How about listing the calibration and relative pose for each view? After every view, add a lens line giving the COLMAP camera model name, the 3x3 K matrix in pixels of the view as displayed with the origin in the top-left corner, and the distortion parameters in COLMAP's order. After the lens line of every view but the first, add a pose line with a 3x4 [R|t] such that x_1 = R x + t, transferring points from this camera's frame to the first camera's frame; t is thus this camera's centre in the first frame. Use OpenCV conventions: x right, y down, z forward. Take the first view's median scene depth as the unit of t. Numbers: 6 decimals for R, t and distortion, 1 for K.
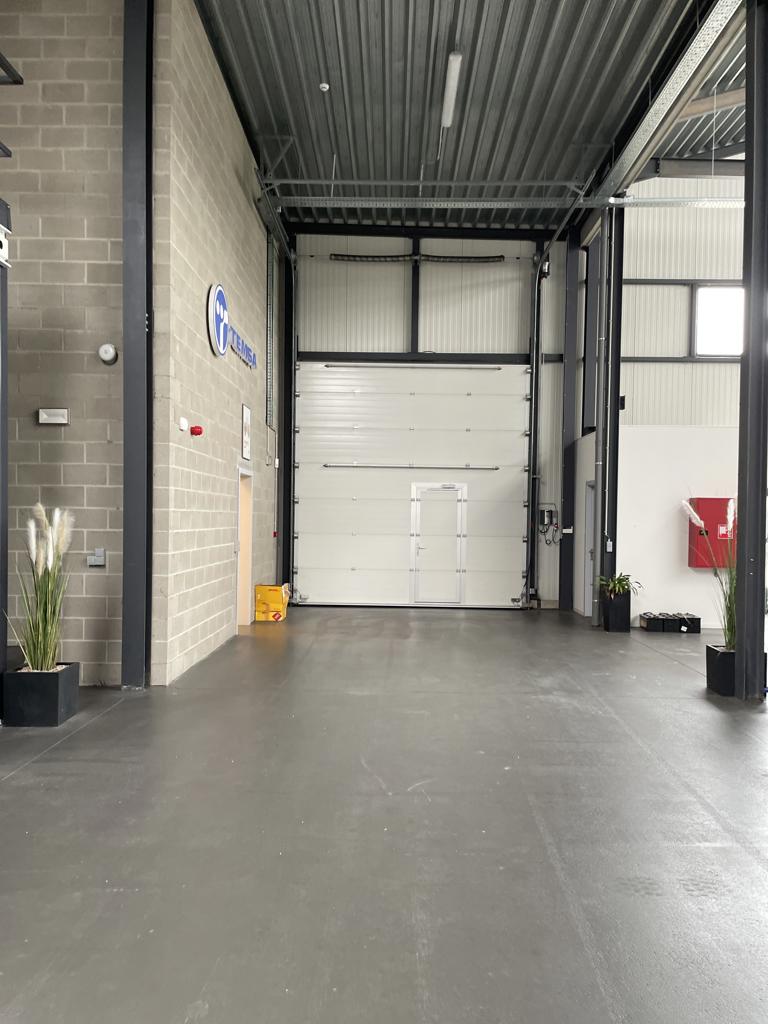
lens RADIAL K [[765.2, 0, 381.1], [0, 765.2, 545.9], [0, 0, 1]] dist [0.005756, -0.000446]
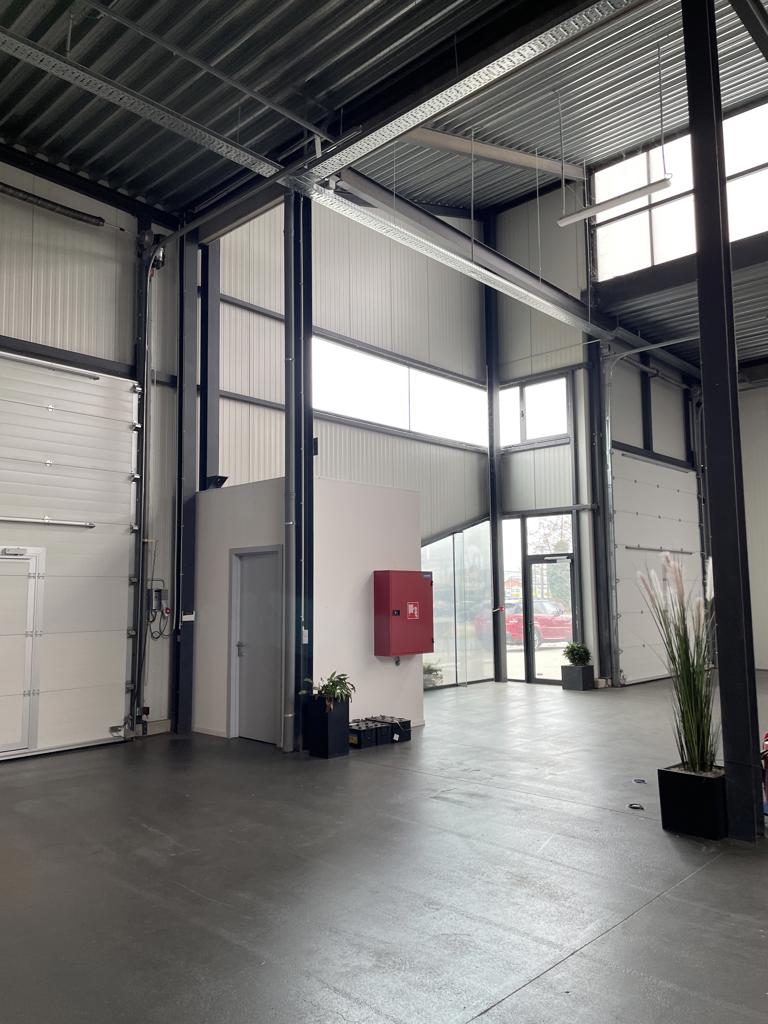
lens RADIAL K [[778.1, 0, 384.0], [0, 778.1, 512.0], [0, 0, 1]] dist [0.049946, -0.003976]
pose [[0.663879, 0.057380, 0.745635, -0.182157], [0.050001, 0.991415, -0.120812, -0.020074], [-0.746166, 0.117487, 0.655311, 0.374348]]
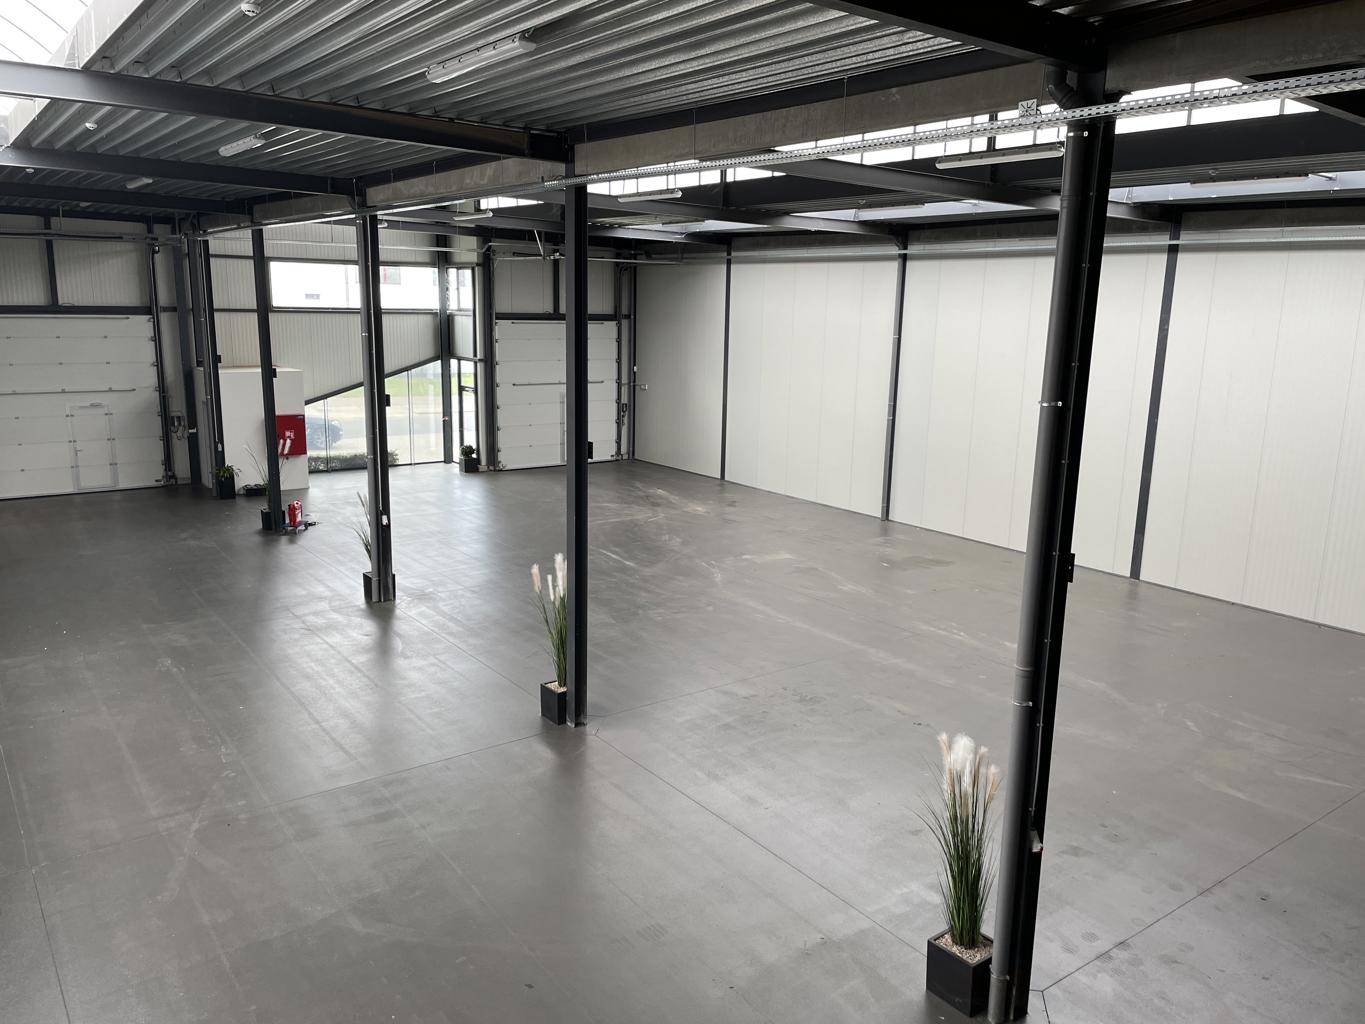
lens RADIAL K [[1062.0, 0, 677.3], [0, 1062.0, 510.3], [0, 0, 1]] dist [0.042056, -0.010577]
pose [[0.801417, -0.118490, 0.586251, -0.231479], [0.014476, 0.983736, 0.179039, -0.222345], [-0.597930, -0.134998, 0.790098, -1.190462]]
